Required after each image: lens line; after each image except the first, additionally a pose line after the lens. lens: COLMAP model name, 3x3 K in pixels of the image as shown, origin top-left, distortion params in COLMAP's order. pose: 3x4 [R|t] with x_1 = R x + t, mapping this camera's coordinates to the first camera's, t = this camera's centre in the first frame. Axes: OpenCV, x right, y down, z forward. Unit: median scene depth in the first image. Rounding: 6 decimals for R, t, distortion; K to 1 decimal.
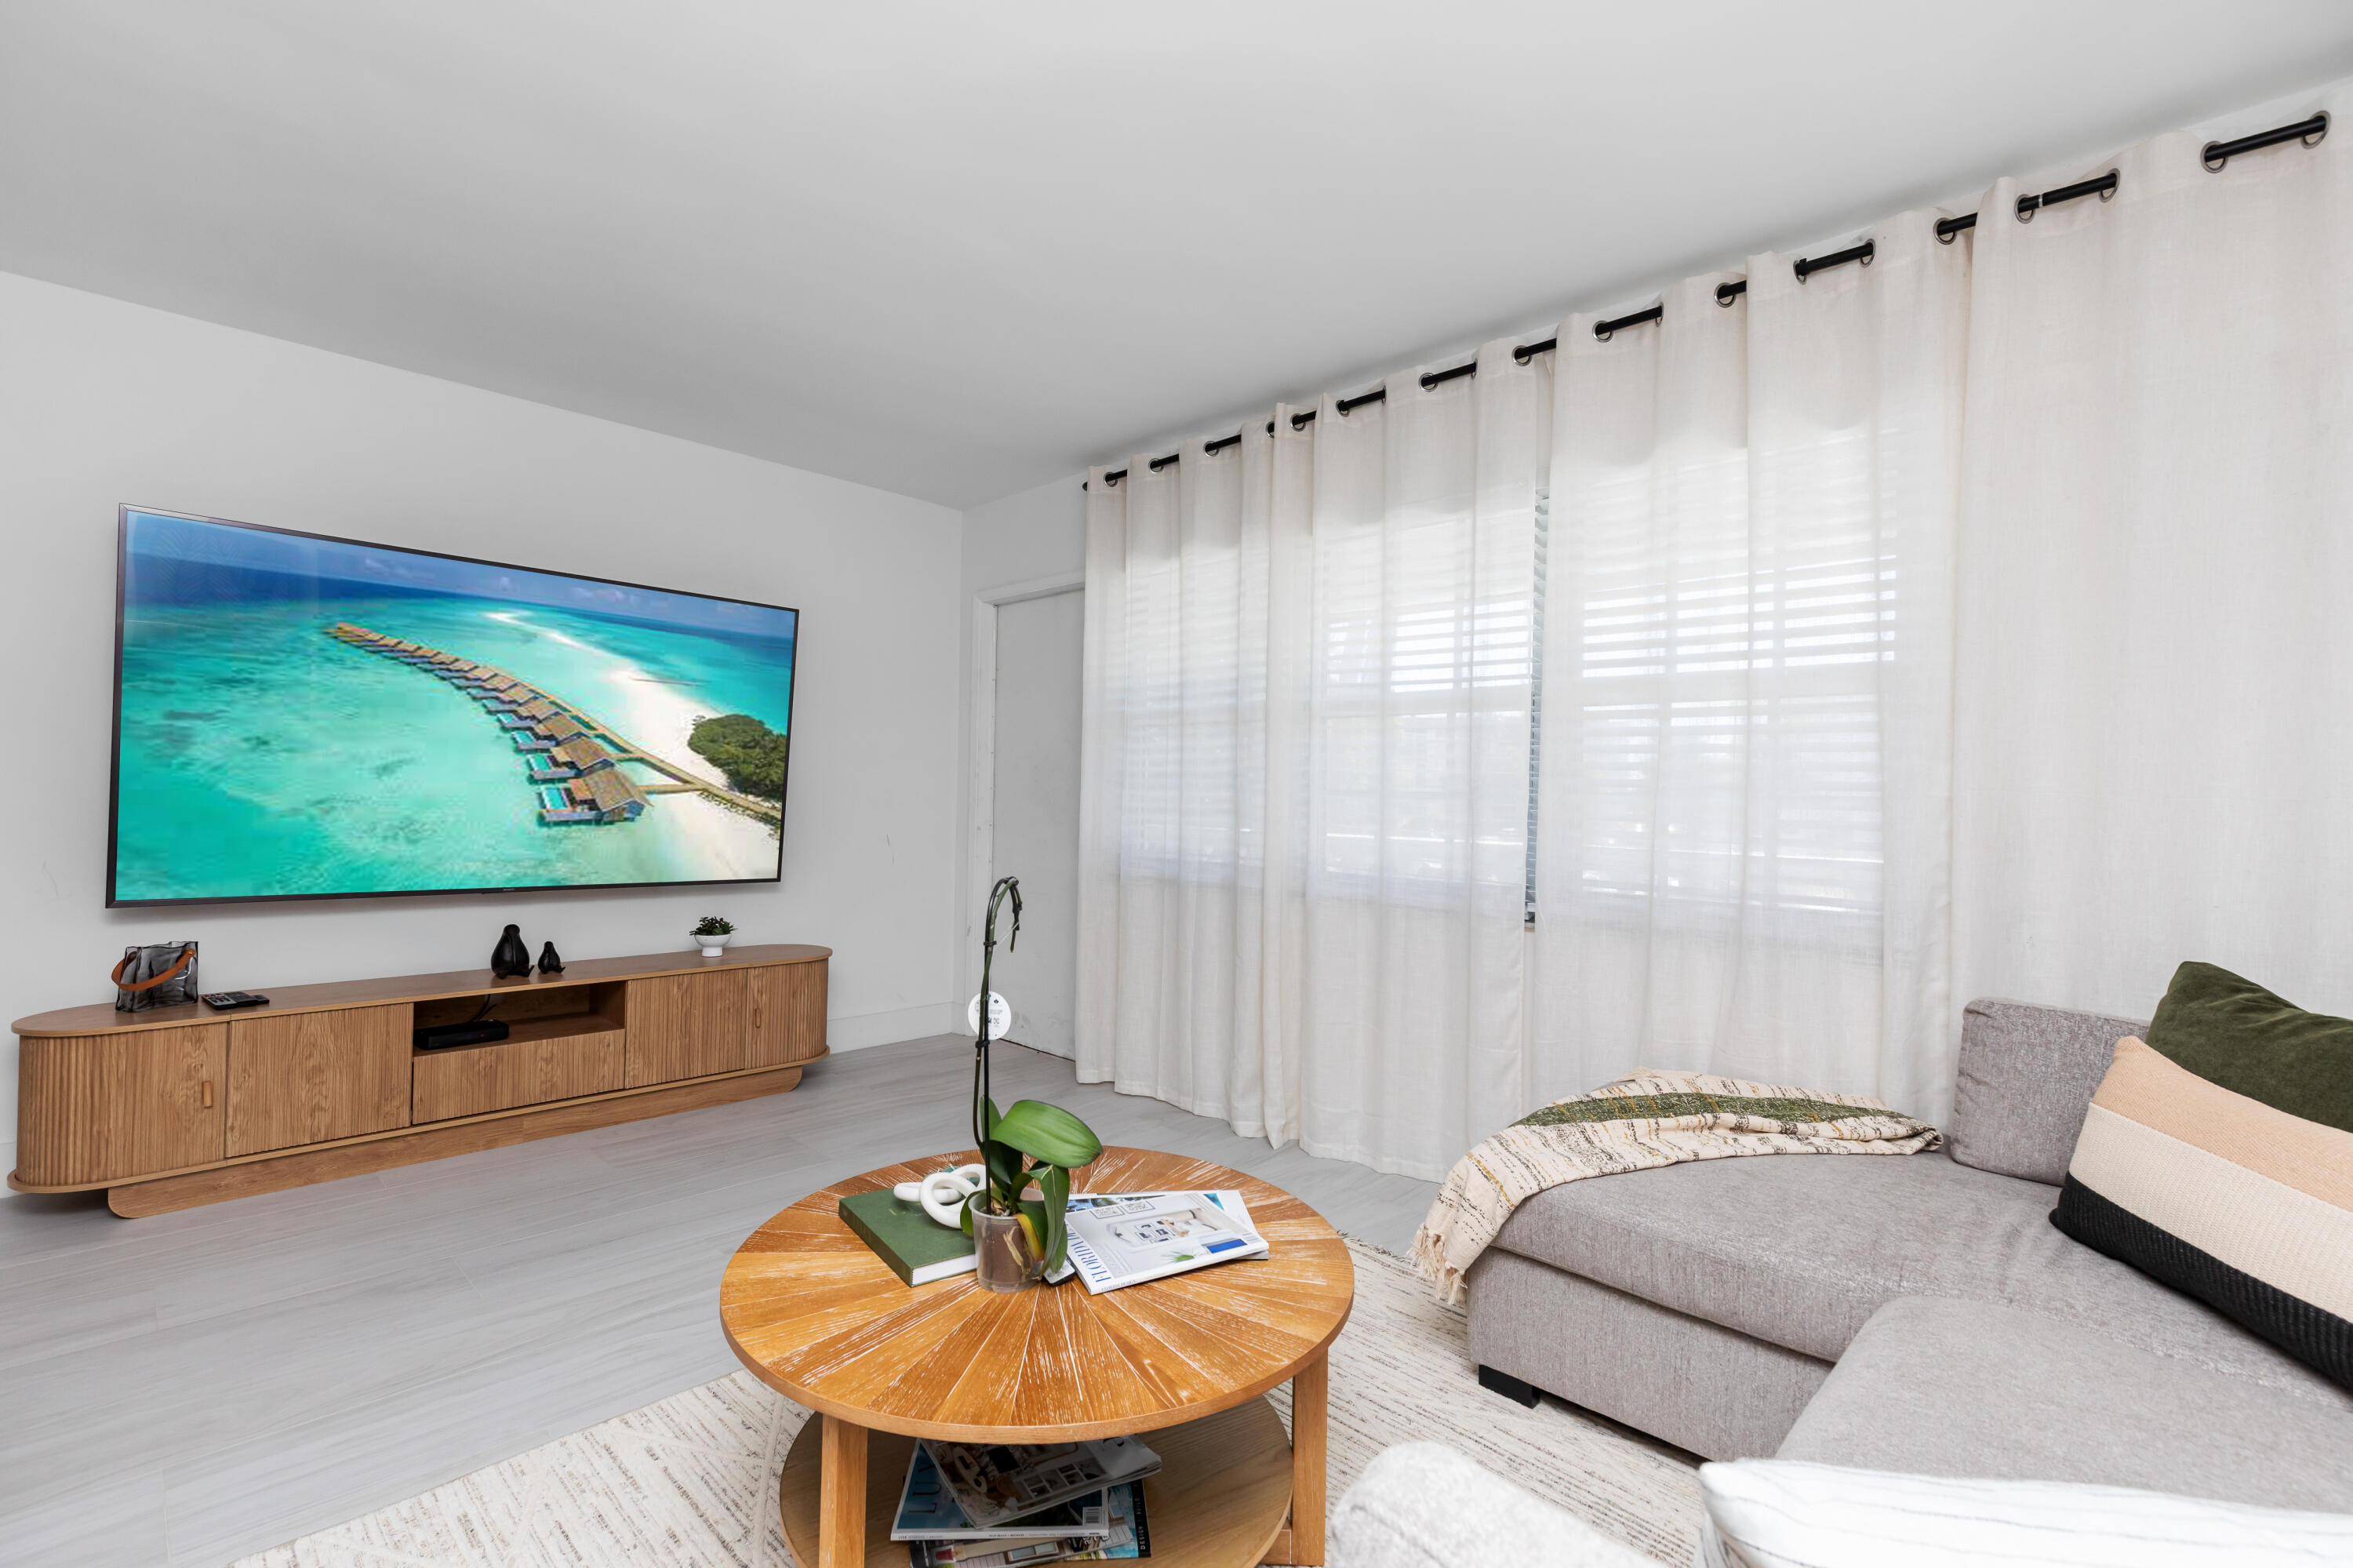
lens RADIAL K [[1059.6, 0, 1150.3], [0, 1059.6, 788.3], [0, 0, 1]] dist [0.003413, -0.000152]
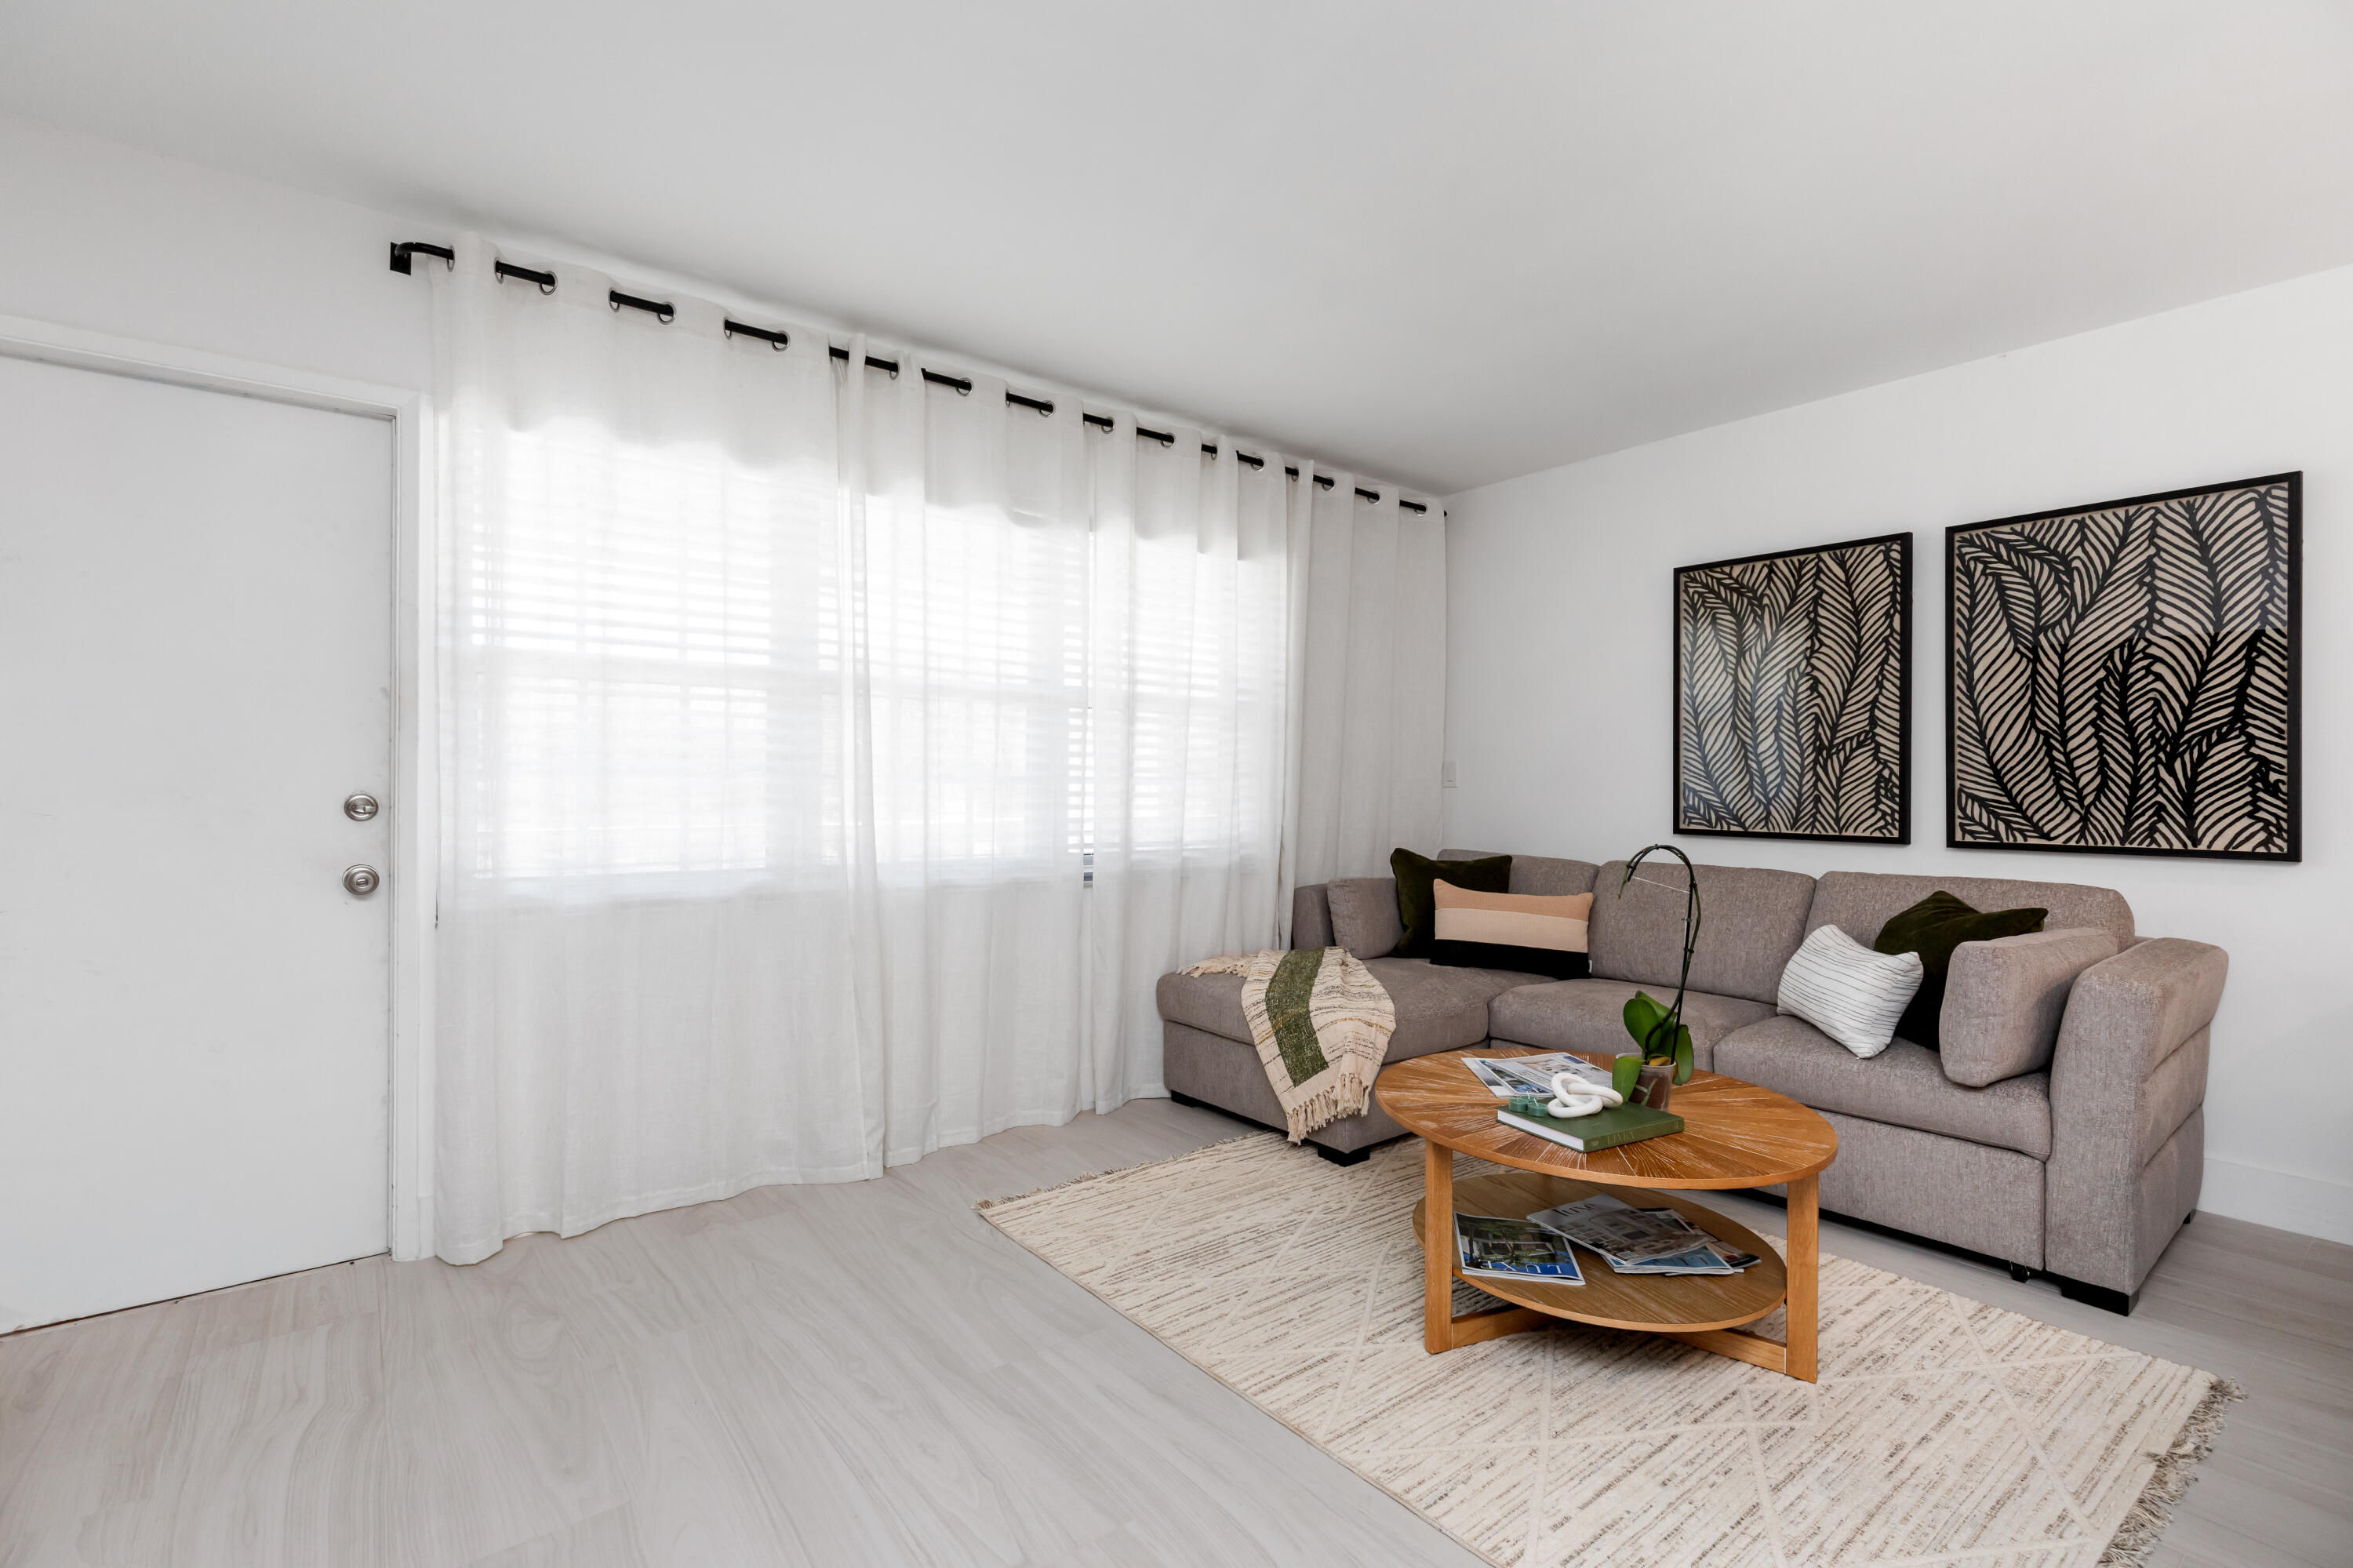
lens RADIAL K [[1052.0, 0, 1162.8], [0, 1052.0, 791.1], [0, 0, 1]] dist [0.006546, 0.000109]
pose [[0.115942, -0.021040, 0.993033, -0.964244], [-0.003870, 0.999758, 0.021634, -0.007040], [-0.993248, -0.006351, 0.115833, 0.867723]]
